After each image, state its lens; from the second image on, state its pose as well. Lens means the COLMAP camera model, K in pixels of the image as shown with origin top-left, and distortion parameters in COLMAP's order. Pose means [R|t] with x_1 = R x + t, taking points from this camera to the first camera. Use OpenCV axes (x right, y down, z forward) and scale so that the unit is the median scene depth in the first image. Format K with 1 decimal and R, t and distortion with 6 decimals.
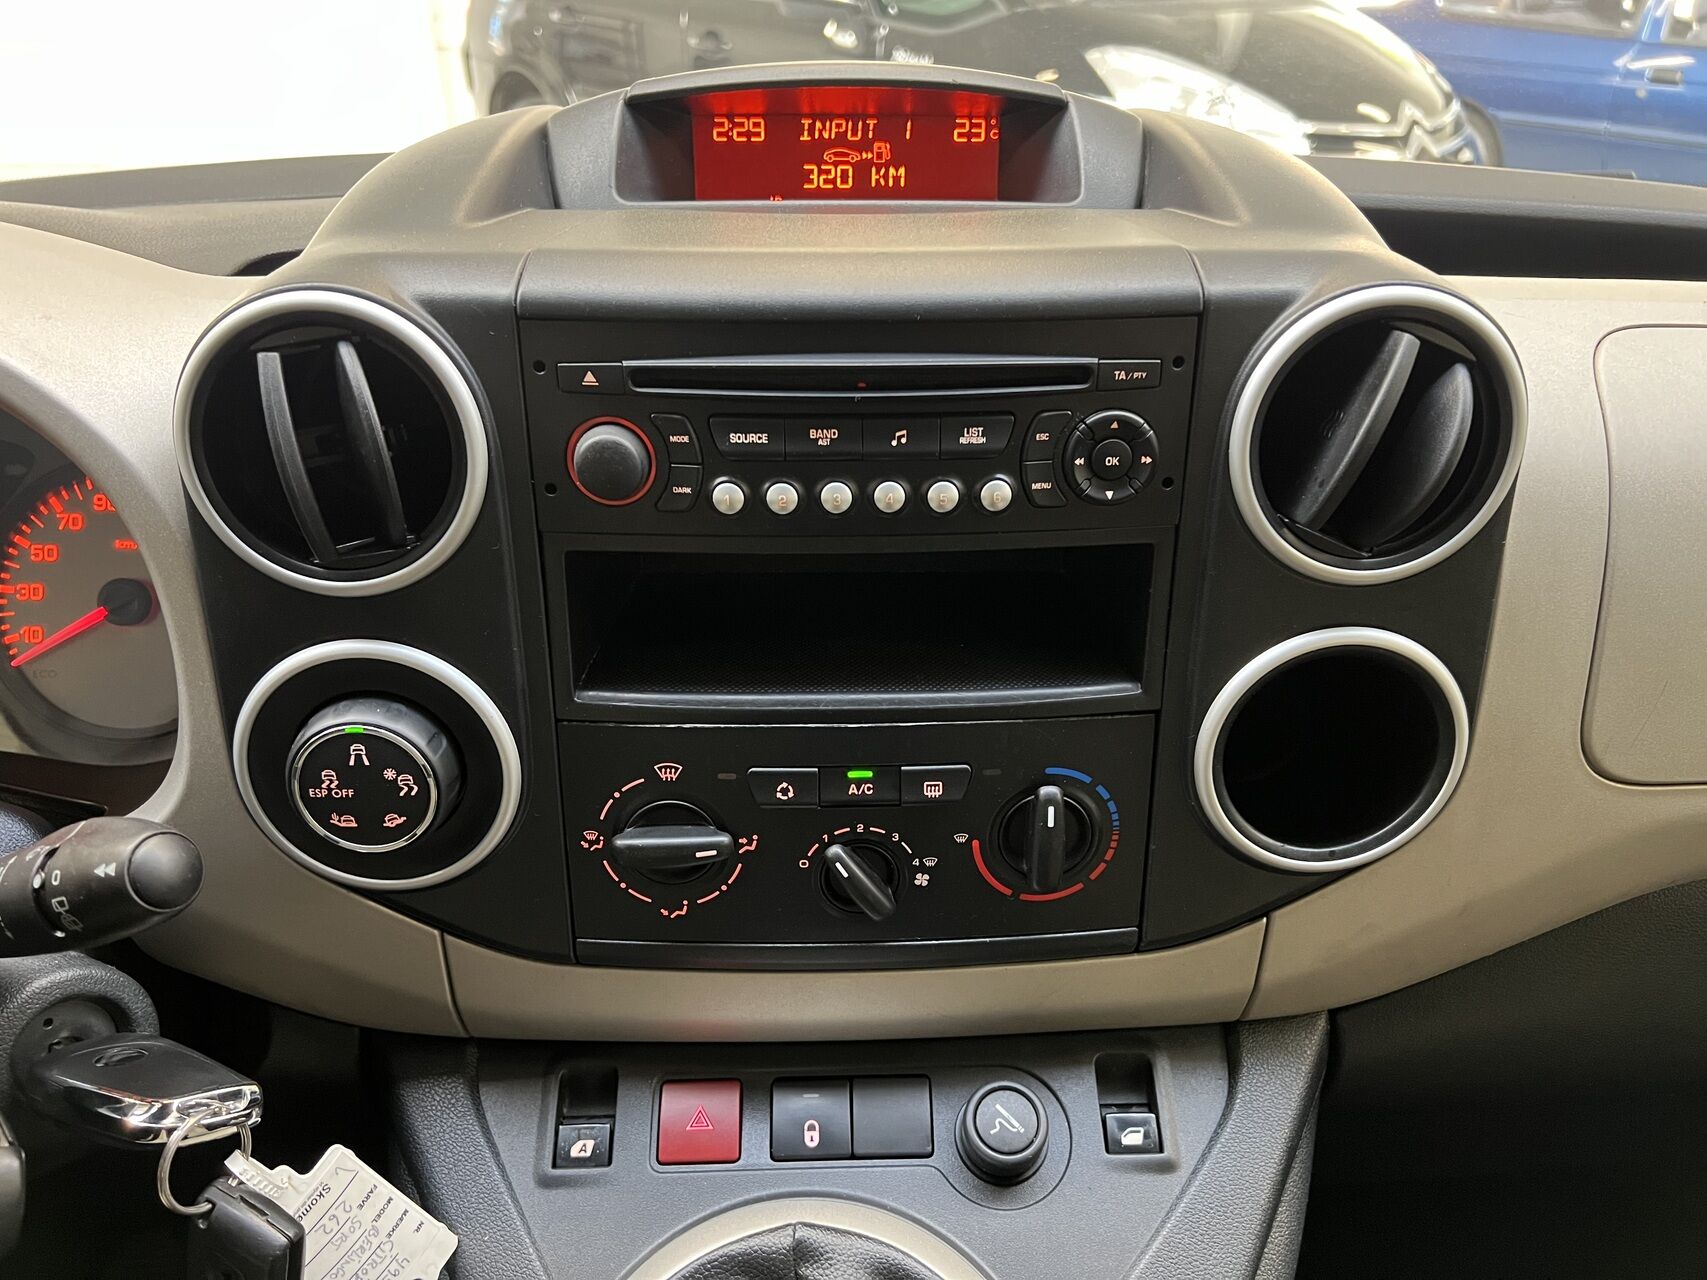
lens RADIAL K [[1275.8, 0, 860.1], [0, 1275.8, 643.1], [0, 0, 1]] dist [0.120736, -0.221291]
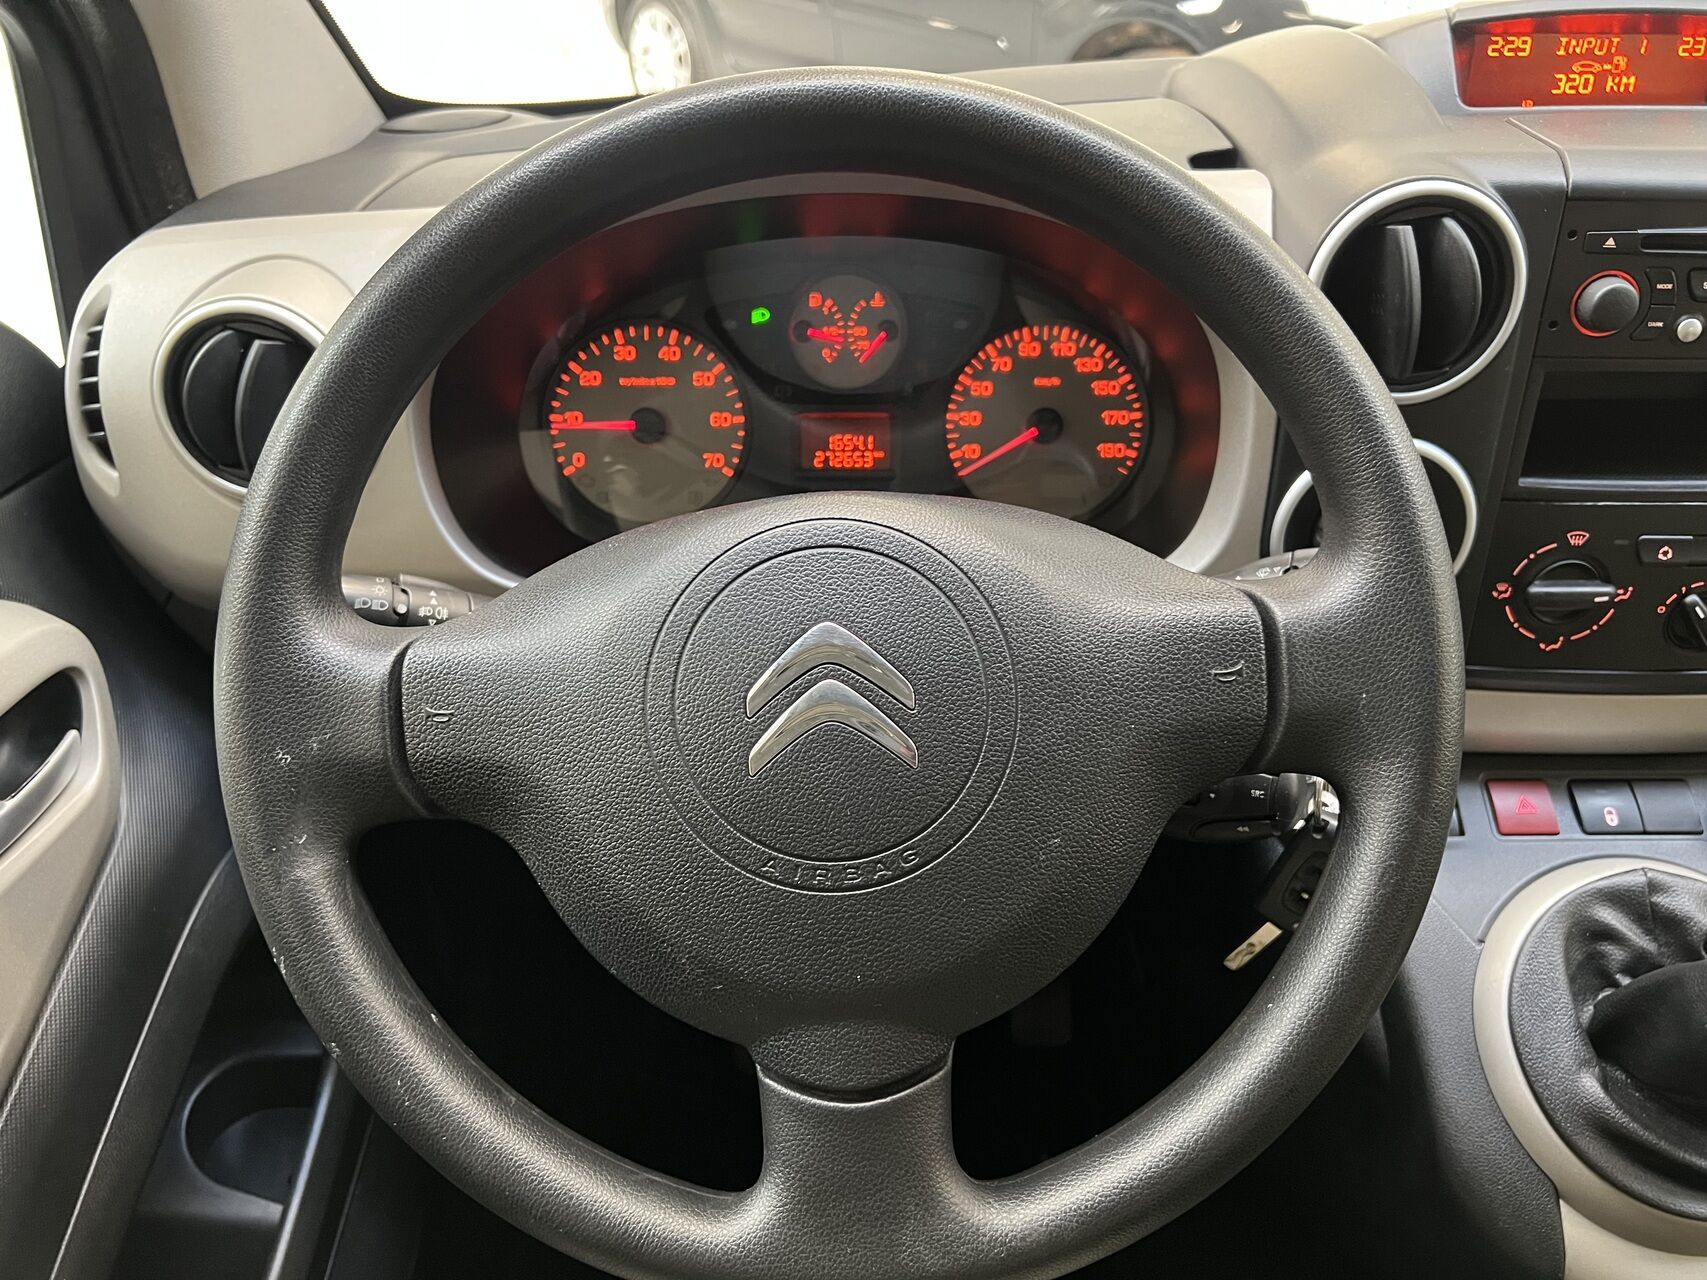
lens RADIAL K [[1287.9, 0, 853.5], [0, 1287.9, 640.0], [0, 0, 1]] dist [0.049549, -0.060657]
pose [[0.999394, 0.004977, -0.034459, -0.843792], [-0.002363, 0.997144, 0.075490, 0.102308], [0.034736, -0.075363, 0.996551, -0.397395]]
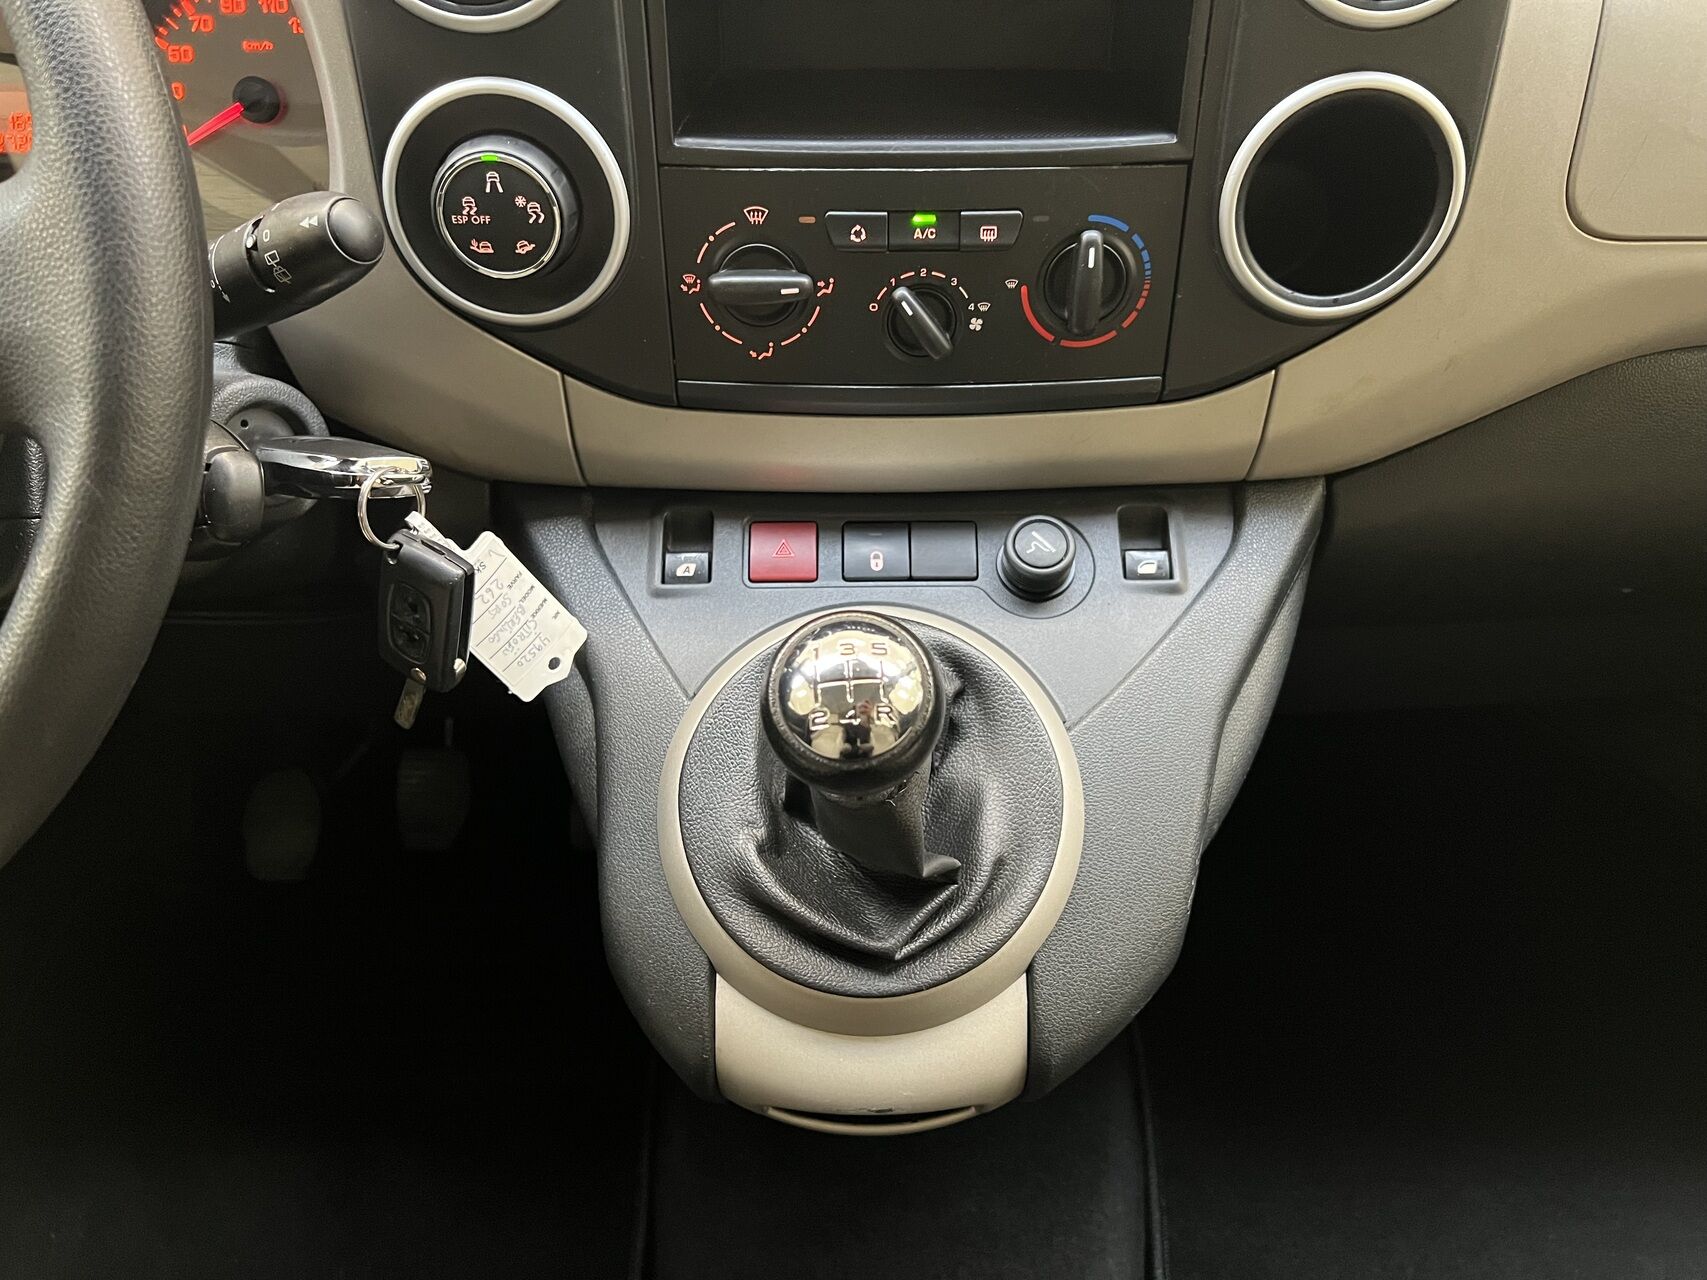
lens RADIAL K [[1308.4, 0, 867.7], [0, 1308.4, 643.5], [0, 0, 1]] dist [0.088191, -0.159906]
pose [[0.999807, 0.009072, -0.017407, -0.025878], [-0.005644, 0.982207, 0.187718, 0.246145], [0.018801, -0.187584, 0.982069, -0.215841]]
